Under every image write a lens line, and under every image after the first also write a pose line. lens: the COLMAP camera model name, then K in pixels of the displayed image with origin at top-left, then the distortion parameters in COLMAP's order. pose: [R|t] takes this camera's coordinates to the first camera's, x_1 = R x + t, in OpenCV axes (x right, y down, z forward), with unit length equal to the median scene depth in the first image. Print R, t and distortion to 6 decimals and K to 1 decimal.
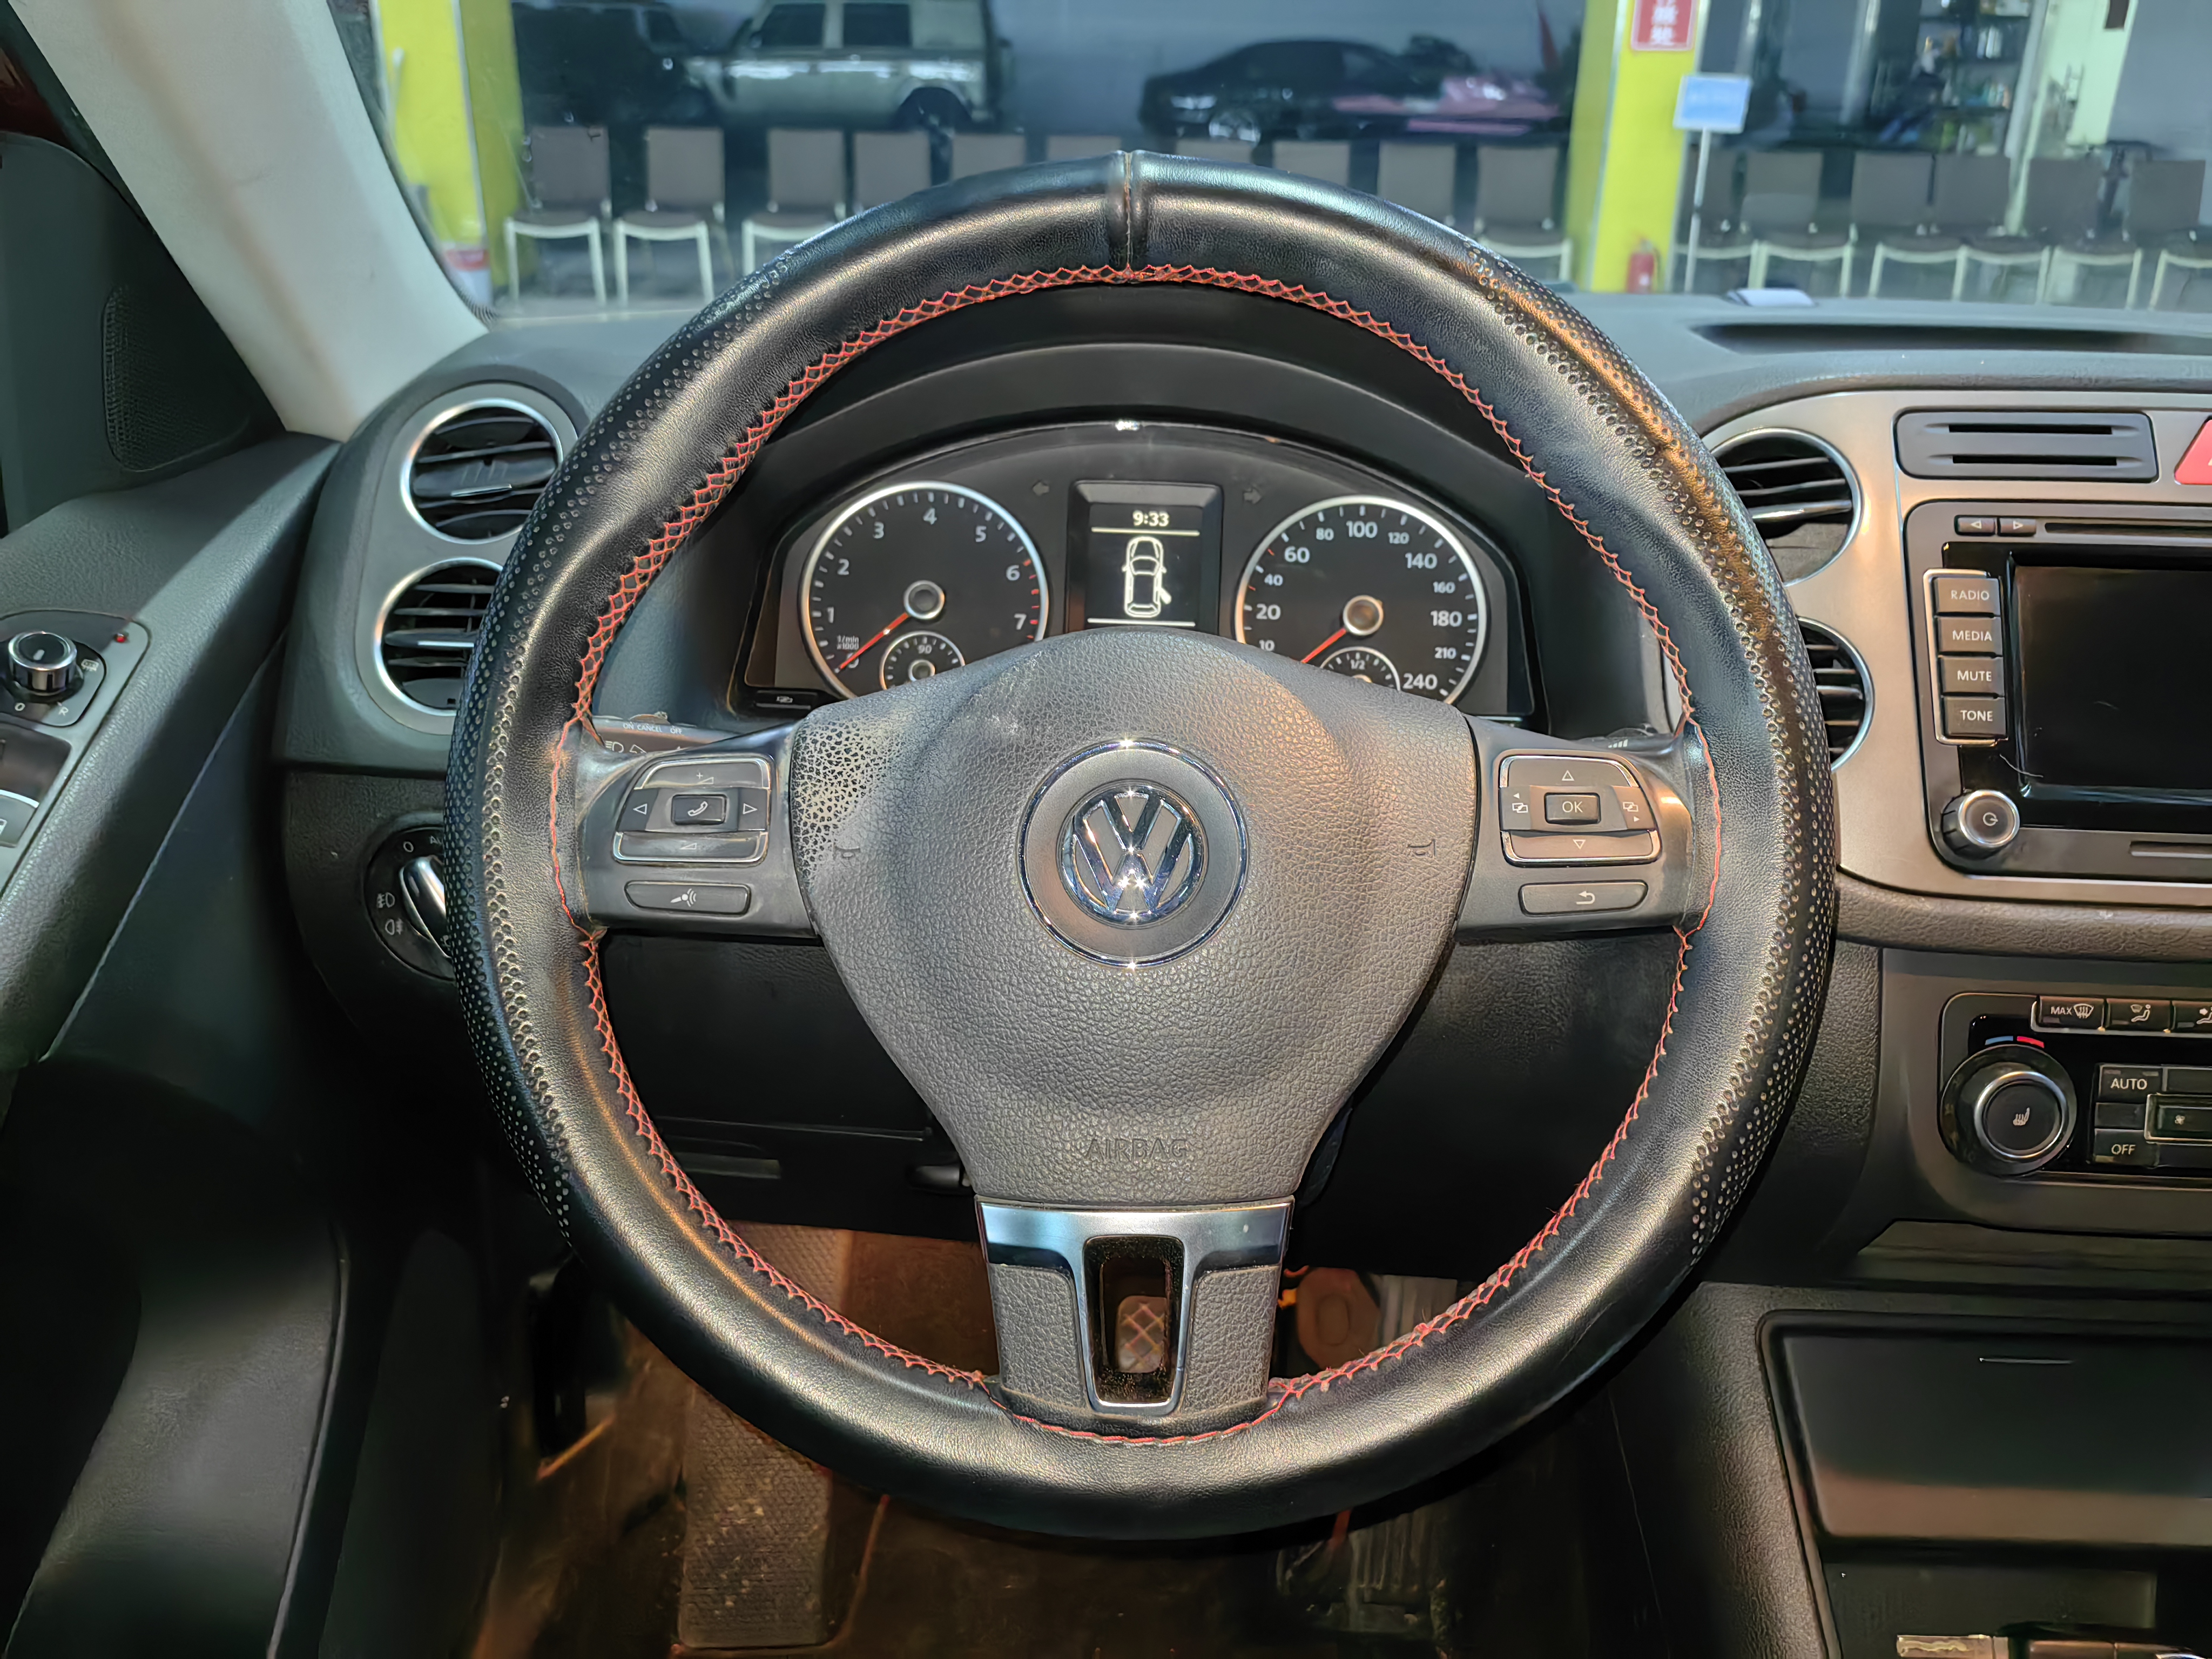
lens RADIAL K [[1760.8, 0, 1106.2], [0, 1760.8, 806.9], [0, 0, 1]] dist [0.015399, -0.036672]
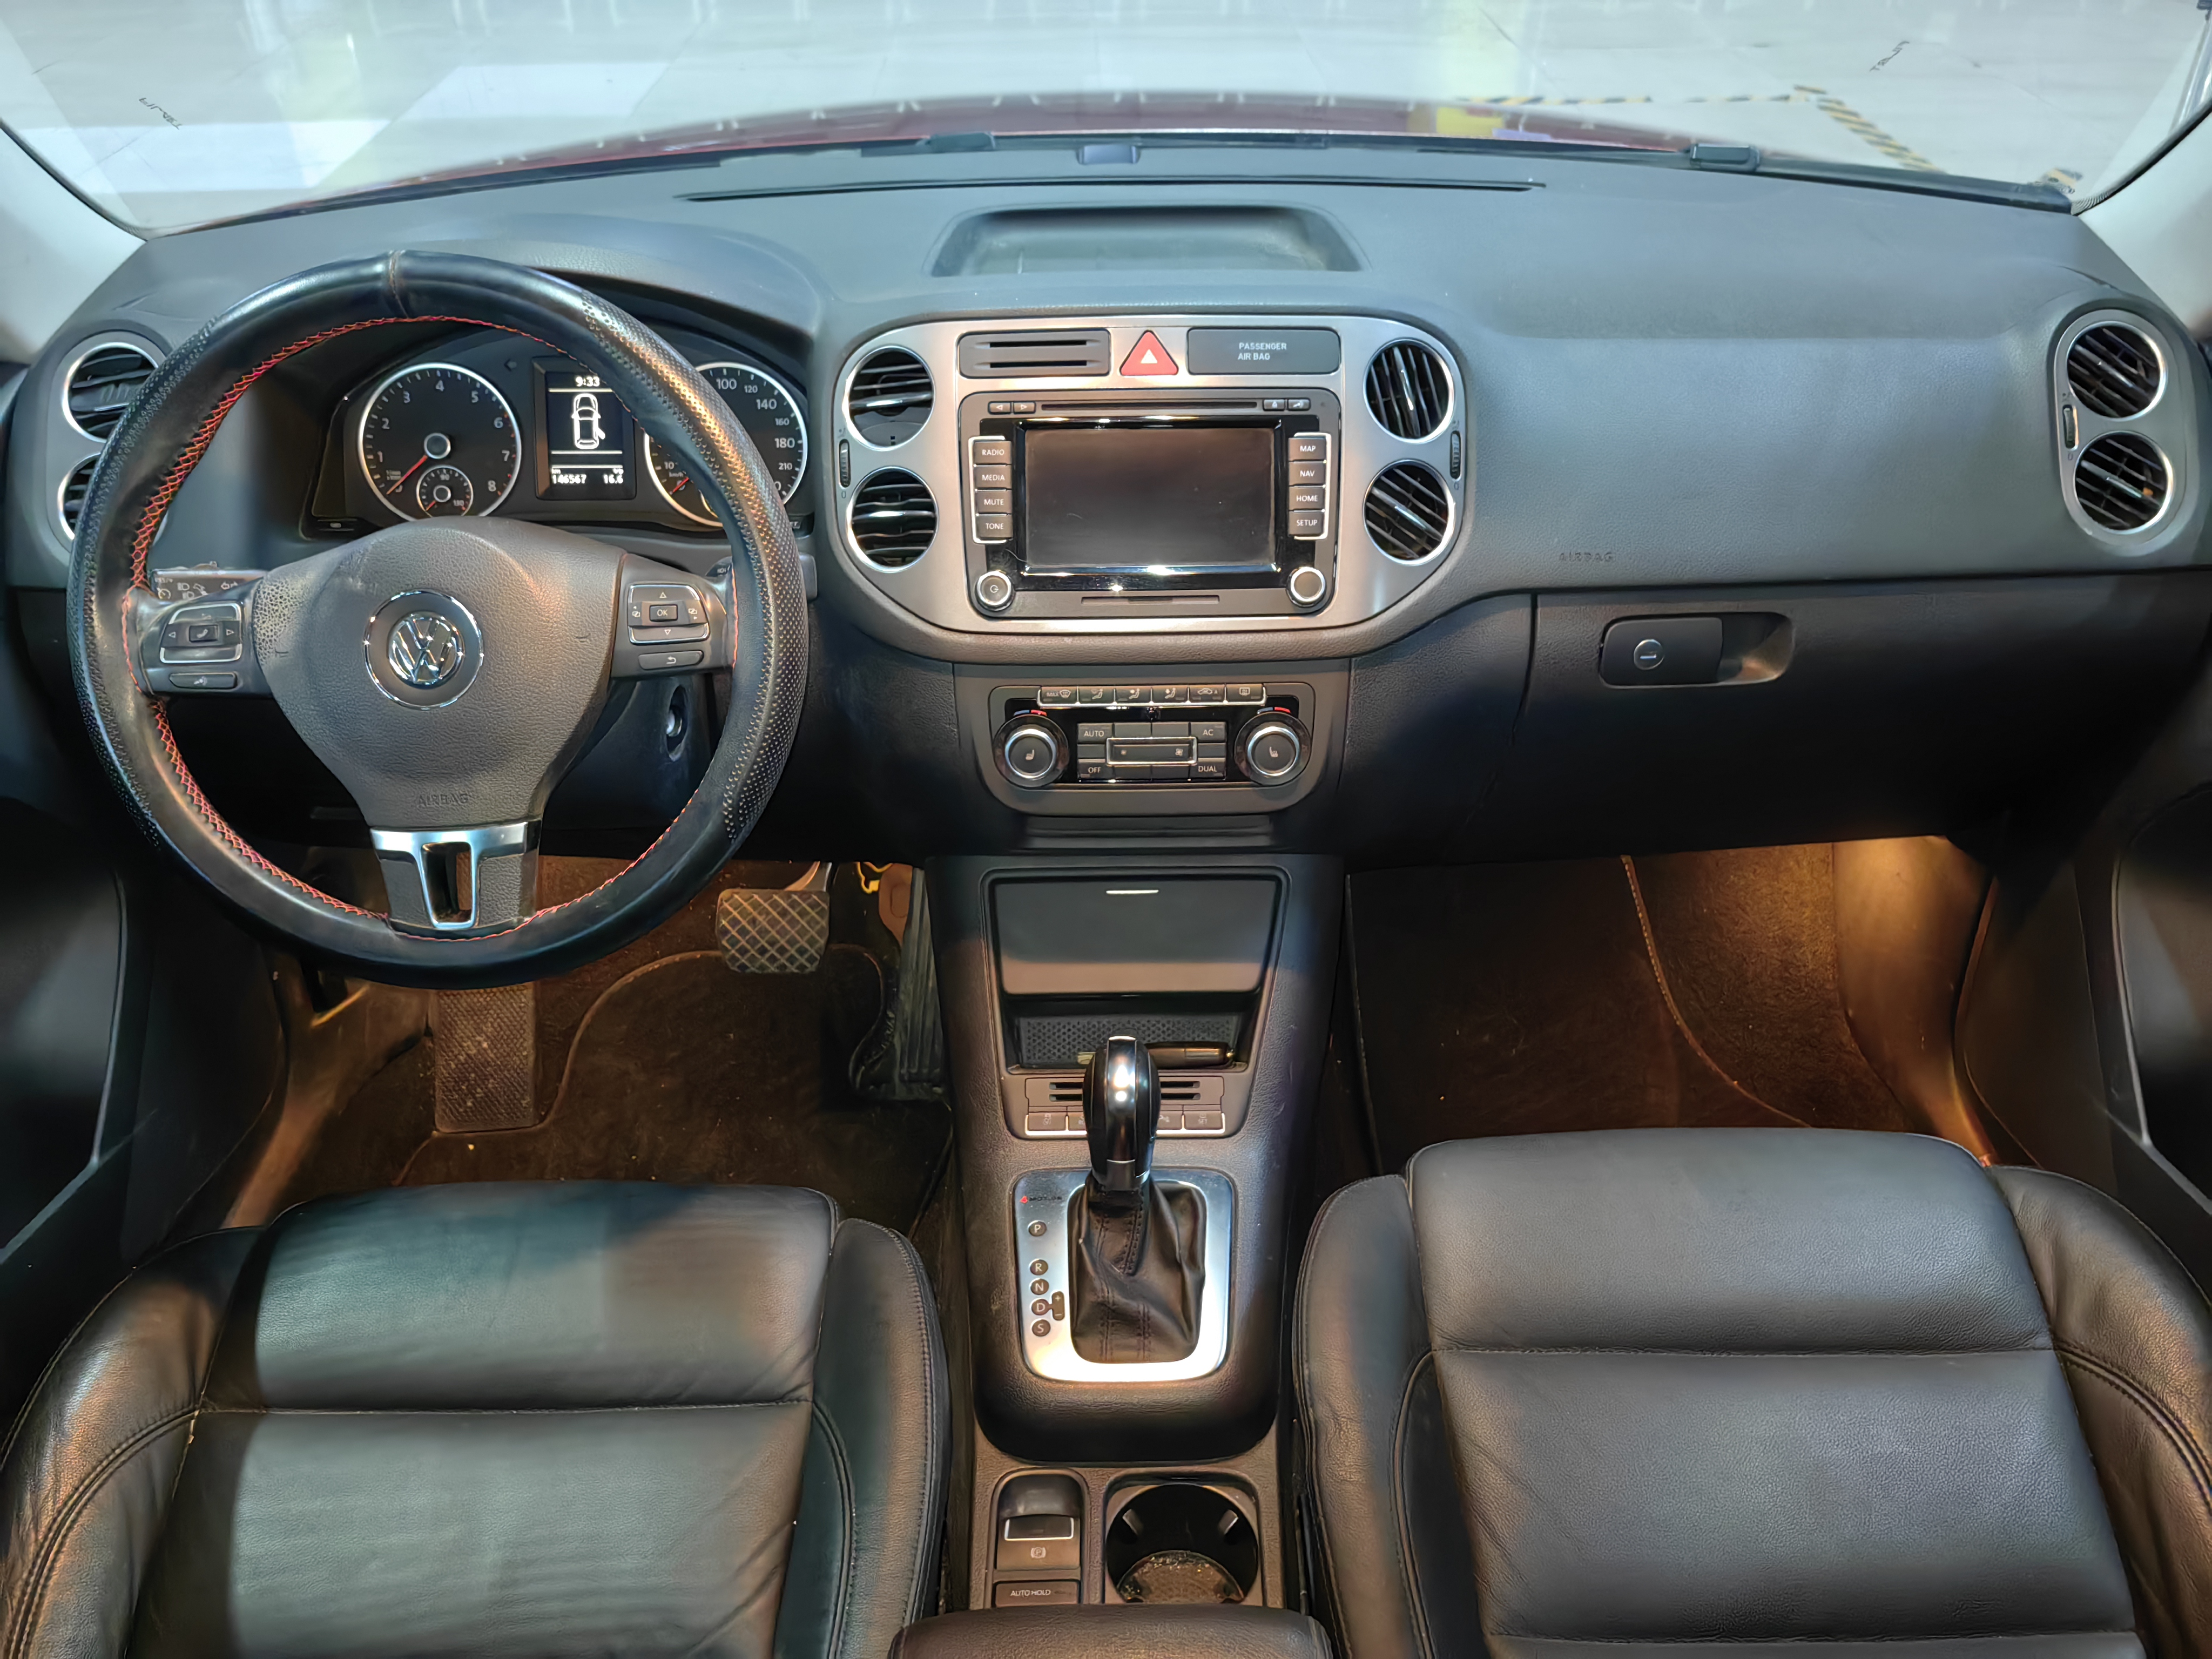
lens RADIAL K [[1760.8, 0, 1114.5], [0, 1760.8, 812.0], [0, 0, 1]] dist [0.015399, -0.036672]
pose [[0.998702, -0.047586, 0.018178, 0.471368], [0.042660, 0.976322, 0.212075, -0.115165], [-0.027839, -0.211024, 0.977084, -0.613282]]
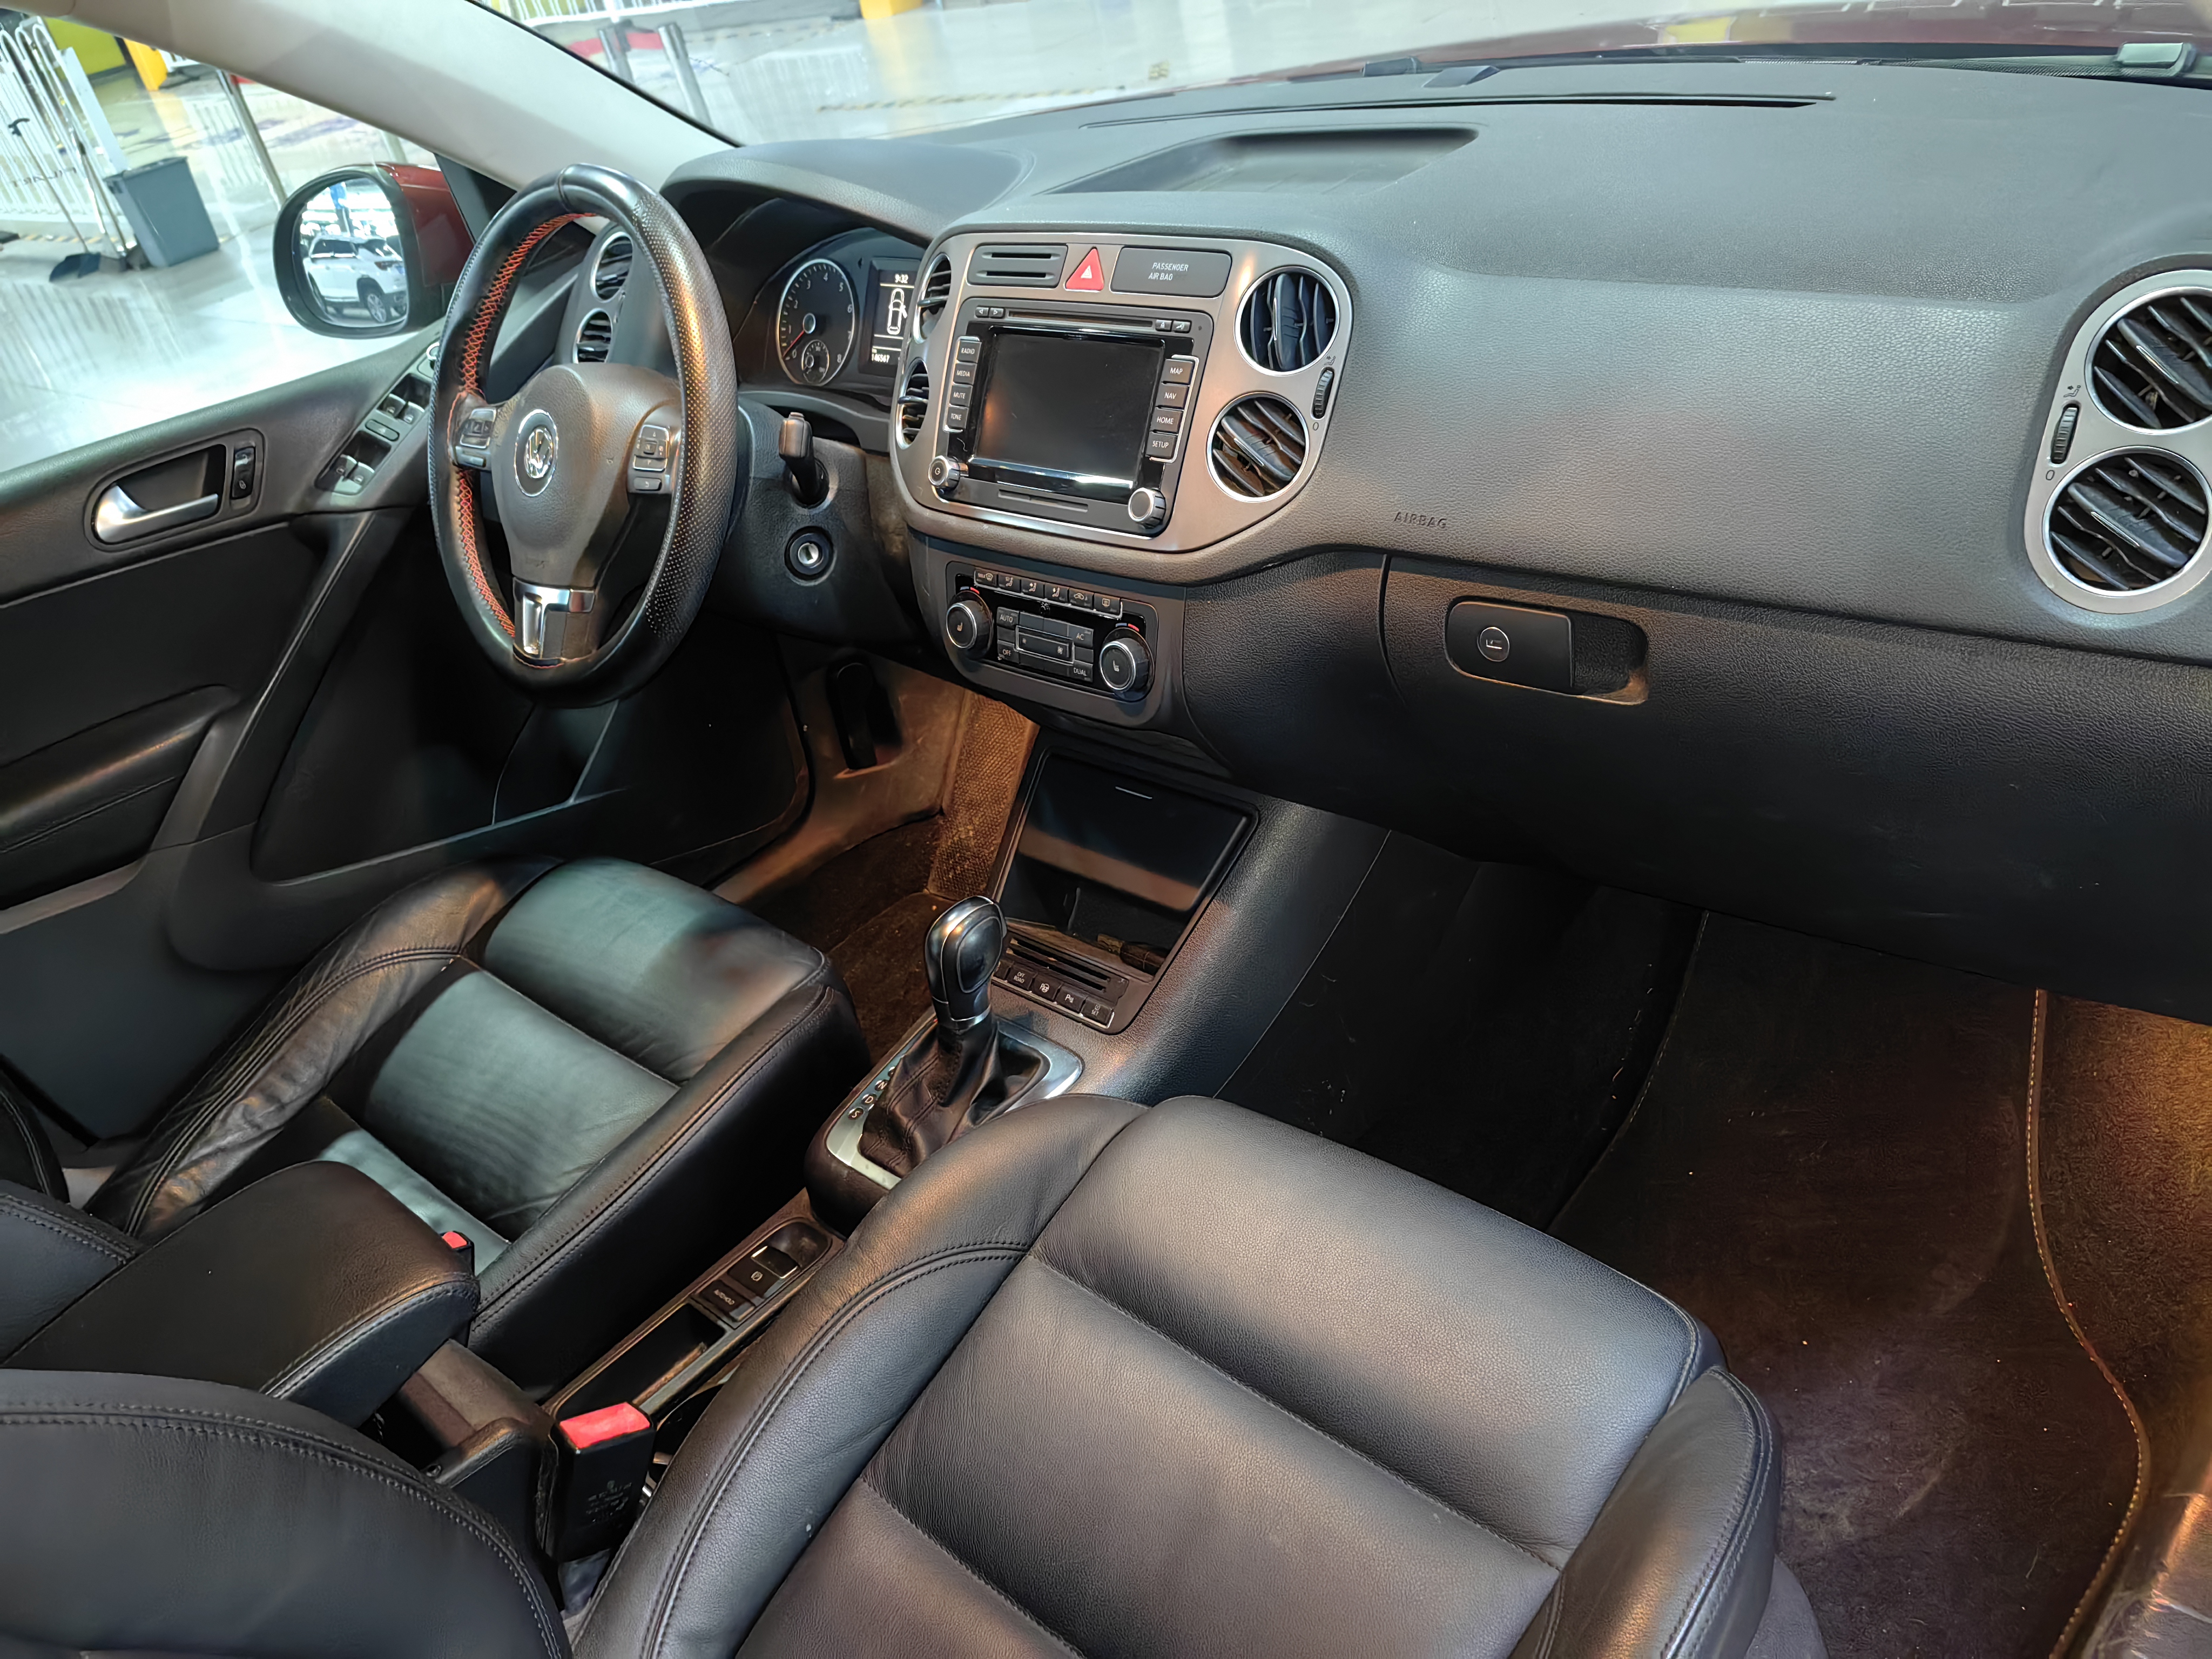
lens RADIAL K [[1760.8, 0, 1112.8], [0, 1760.8, 826.8], [0, 0, 1]] dist [0.015399, -0.036672]
pose [[0.739658, 0.203977, -0.641326, 1.619614], [-0.048200, 0.966570, 0.251833, -0.093405], [0.671255, -0.155358, 0.724763, -0.290976]]
